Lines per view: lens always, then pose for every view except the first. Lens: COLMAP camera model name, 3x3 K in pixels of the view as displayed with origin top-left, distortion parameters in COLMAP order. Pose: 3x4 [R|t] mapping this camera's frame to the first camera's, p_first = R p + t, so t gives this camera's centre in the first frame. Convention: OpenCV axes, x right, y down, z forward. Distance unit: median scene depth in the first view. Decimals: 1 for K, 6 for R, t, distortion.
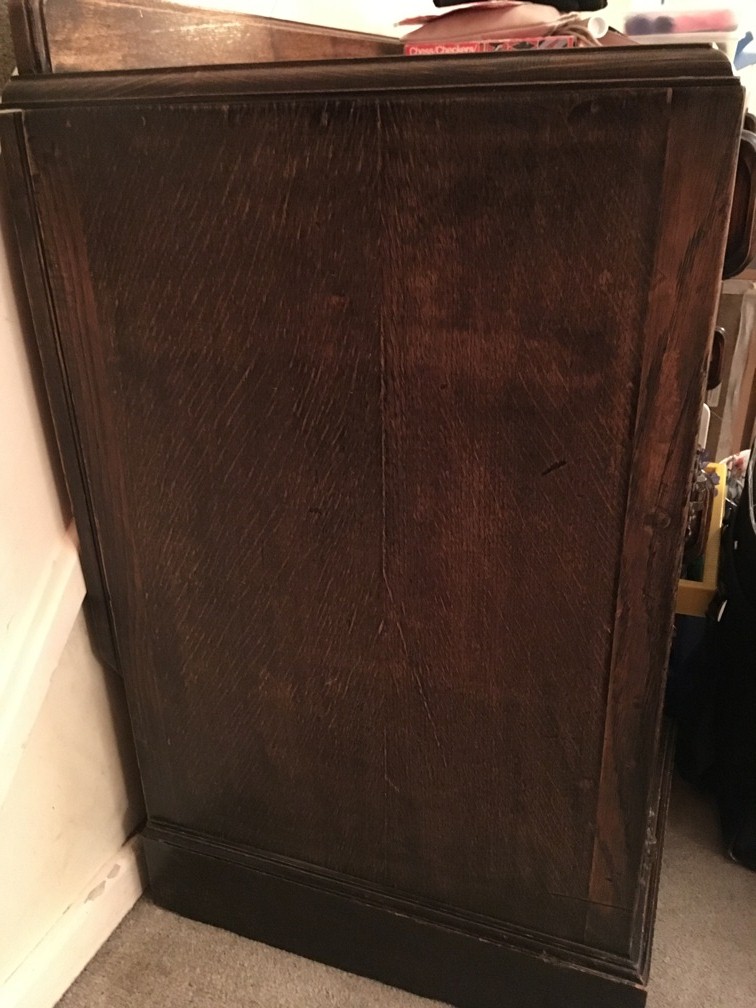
lens RADIAL K [[863.2, 0, 389.5], [0, 863.2, 505.2], [0, 0, 1]] dist [0.097149, -0.152869]
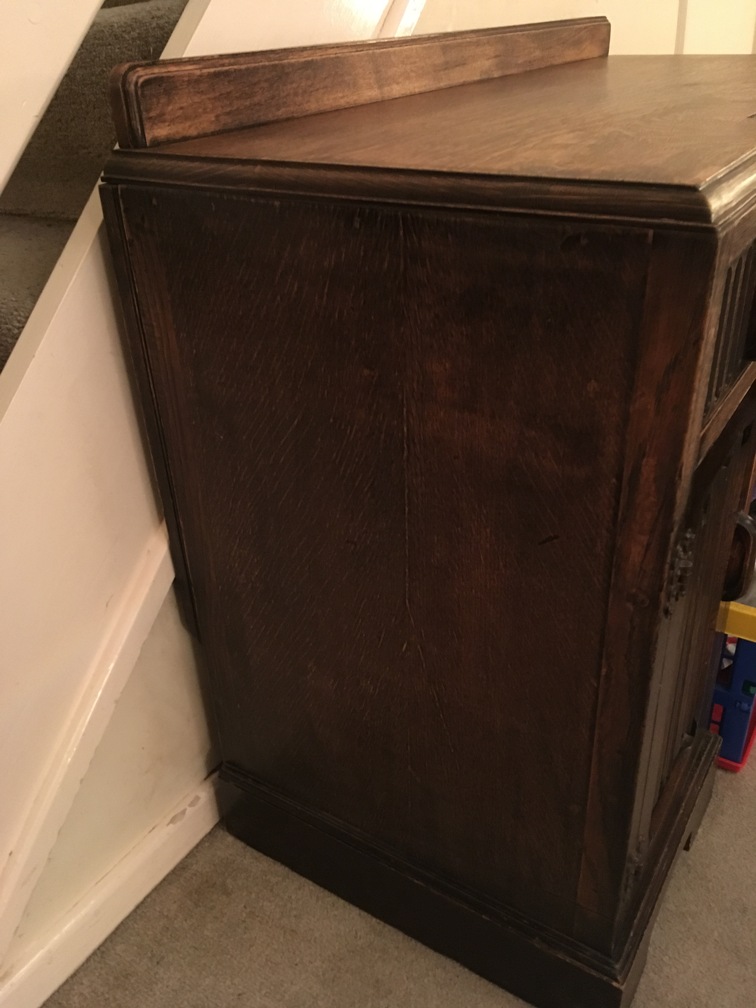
lens RADIAL K [[863.2, 0, 380.5], [0, 863.2, 508.2], [0, 0, 1]] dist [0.097149, -0.152869]
pose [[0.979608, 0.085629, -0.181759, 0.161329], [-0.066972, 0.992063, 0.106423, -0.169362], [0.189429, -0.092080, 0.977567, -0.101678]]
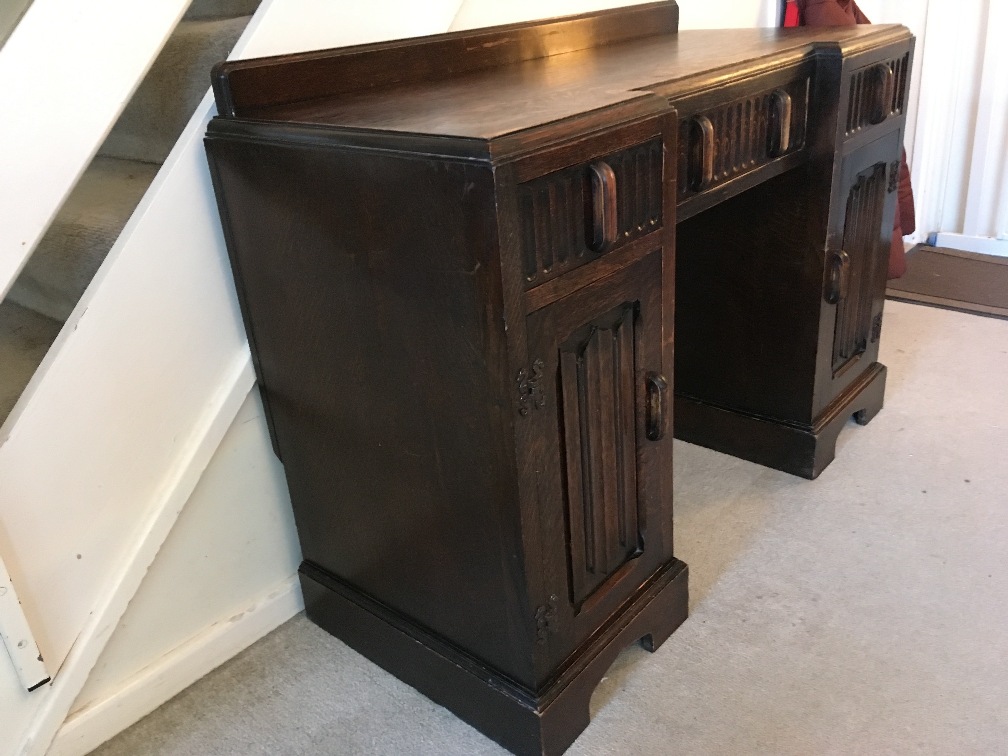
lens RADIAL K [[863.2, 0, 503.4], [0, 863.2, 380.4], [0, 0, 1]] dist [0.097149, -0.152869]
pose [[0.941136, 0.097705, -0.323599, 0.759659], [-0.091594, 0.995212, 0.034102, -0.074103], [0.325382, -0.002455, 0.945580, -0.510973]]
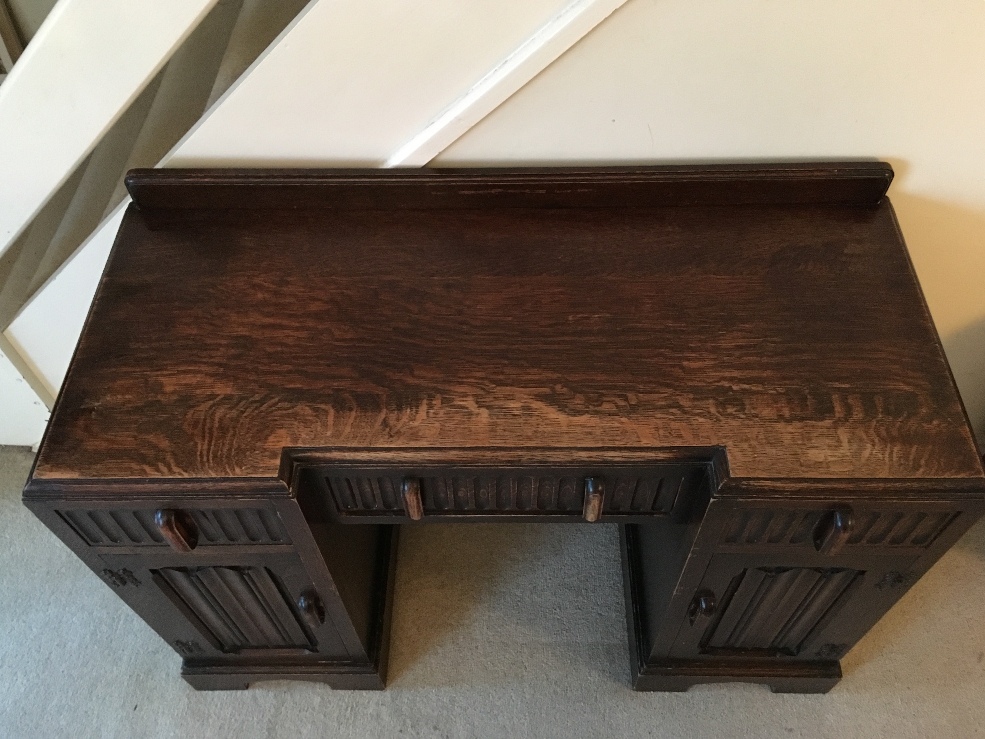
lens RADIAL K [[843.5, 0, 492.7], [0, 843.5, 371.1], [0, 0, 1]] dist [0.097149, -0.152869]
pose [[0.348301, 0.777361, -0.523829, 1.271916], [-0.380968, 0.627978, 0.678607, -1.960807], [0.856475, -0.036797, 0.514875, 0.663379]]
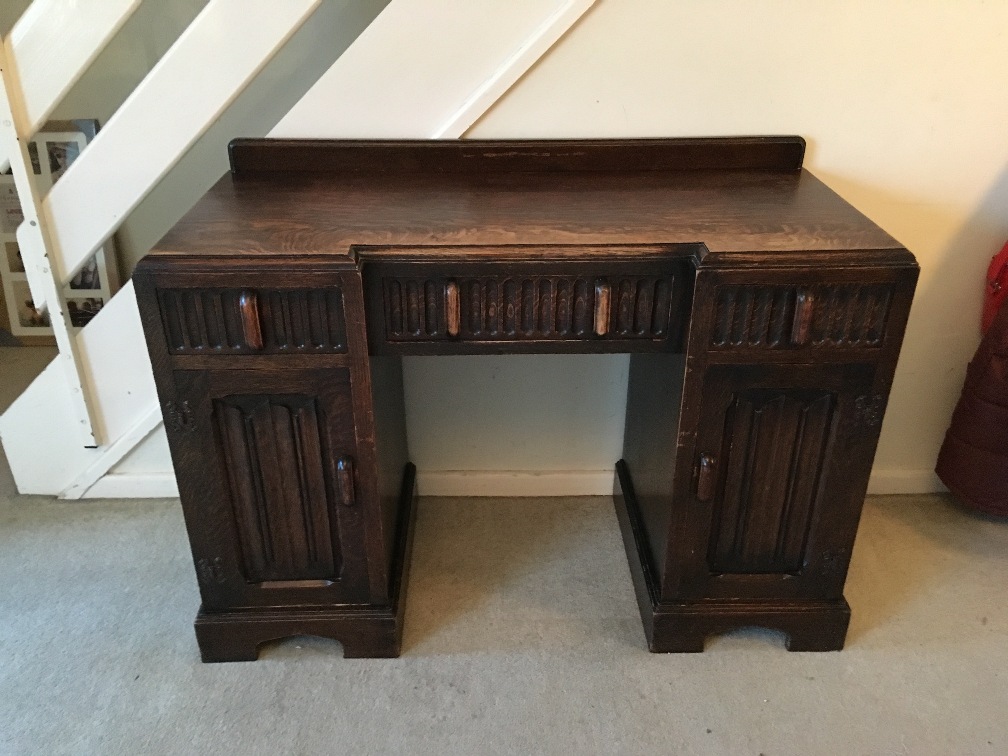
lens RADIAL K [[863.2, 0, 502.4], [0, 863.2, 396.1], [0, 0, 1]] dist [0.097149, -0.152869]
pose [[0.379994, 0.475296, -0.793535, 2.361651], [-0.397061, 0.858642, 0.324155, -1.099603], [0.835432, 0.191905, 0.515000, 0.452621]]
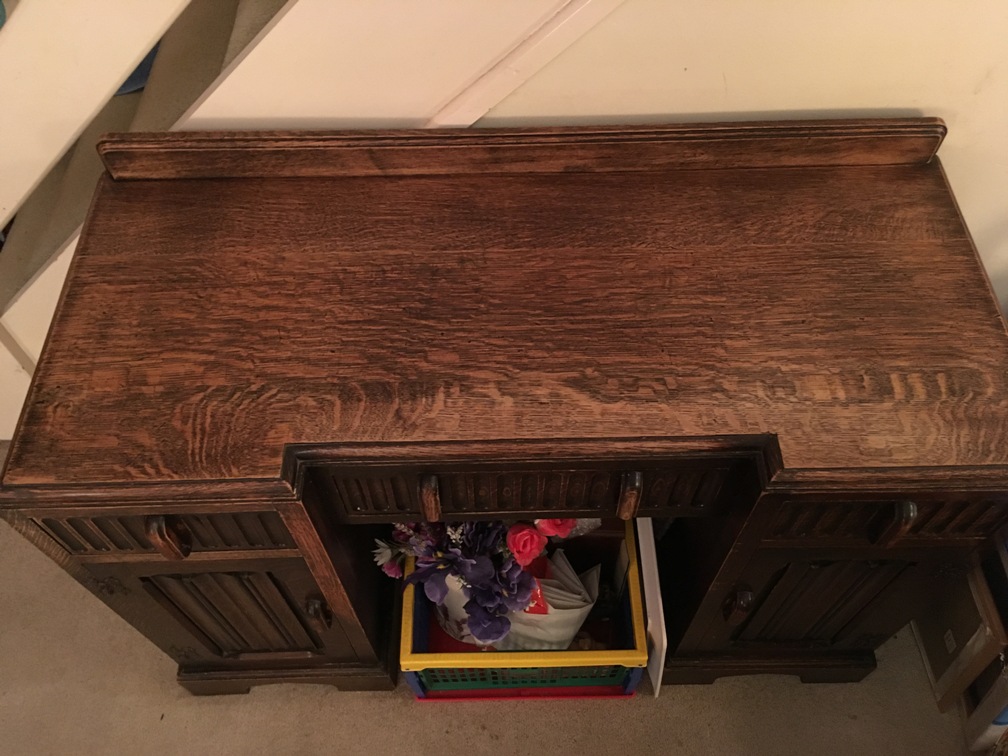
lens RADIAL K [[863.2, 0, 508.7], [0, 863.2, 381.3], [0, 0, 1]] dist [0.097149, -0.152869]
pose [[0.373186, 0.791455, -0.484078, 1.171202], [-0.386486, 0.606965, 0.694422, -1.858652], [0.843422, -0.072059, 0.532397, 0.690272]]
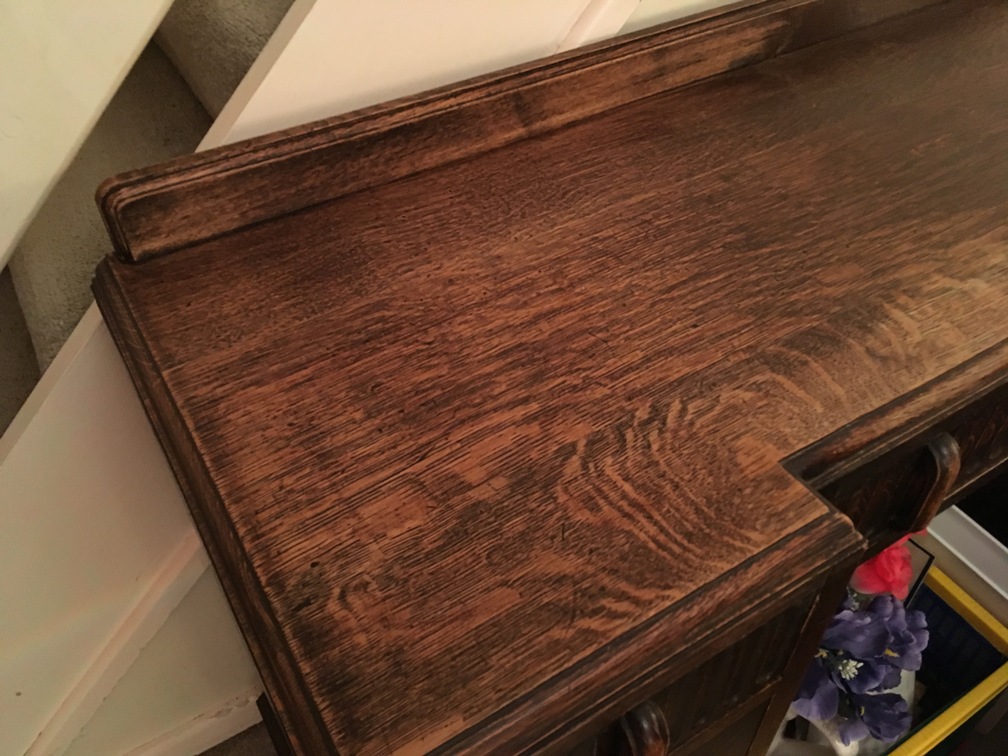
lens RADIAL K [[863.2, 0, 504.5], [0, 863.2, 373.9], [0, 0, 1]] dist [0.097149, -0.152869]
pose [[0.792752, 0.436379, -0.425579, 0.487252], [-0.263980, 0.875109, 0.405584, -0.930579], [0.549417, -0.209184, 0.808940, 0.360279]]
